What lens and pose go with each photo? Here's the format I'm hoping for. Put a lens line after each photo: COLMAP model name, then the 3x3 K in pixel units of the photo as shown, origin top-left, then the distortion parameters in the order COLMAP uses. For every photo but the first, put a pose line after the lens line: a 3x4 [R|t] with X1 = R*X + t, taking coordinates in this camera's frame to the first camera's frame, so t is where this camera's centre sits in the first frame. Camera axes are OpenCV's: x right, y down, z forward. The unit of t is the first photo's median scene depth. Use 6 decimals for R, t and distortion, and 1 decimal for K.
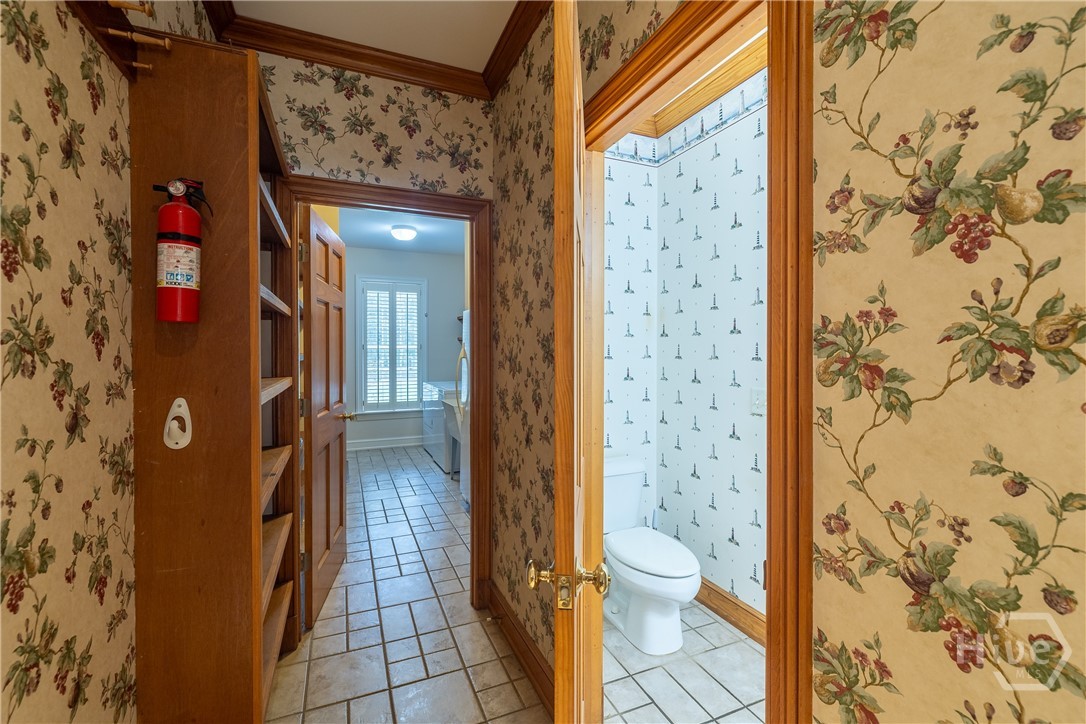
lens RADIAL K [[470.3, 0, 541.8], [0, 470.3, 354.6], [0, 0, 1]] dist [0.055181, 0.000073]
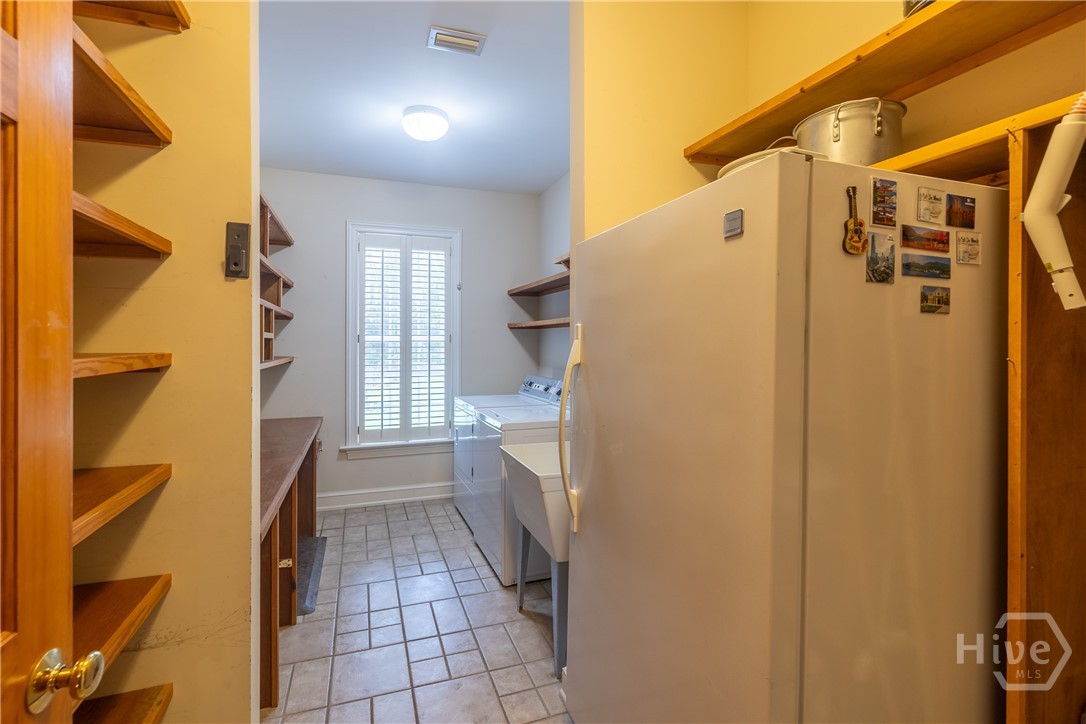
lens RADIAL K [[483.7, 0, 543.1], [0, 483.7, 343.2], [0, 0, 1]] dist [0.000073, -0.000033]
pose [[0.999031, 0.002683, -0.043928, -0.099572], [-0.003105, 0.999950, -0.009538, -0.004085], [0.043901, 0.009665, 0.998989, 0.346176]]
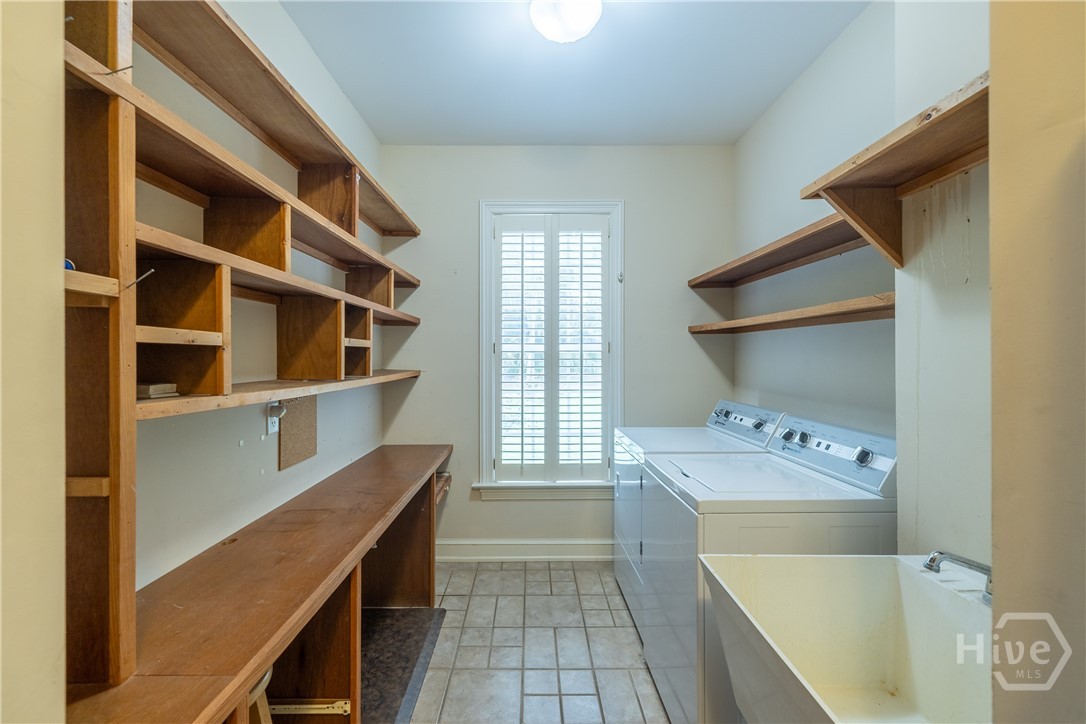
lens RADIAL K [[469.6, 0, 541.7], [0, 469.6, 355.3], [0, 0, 1]] dist [0.000968, 0.000148]
pose [[0.926598, 0.000618, -0.376054, -0.134605], [-0.003540, 0.999969, -0.007080, -0.004803], [0.376038, 0.007892, 0.926571, 0.511687]]
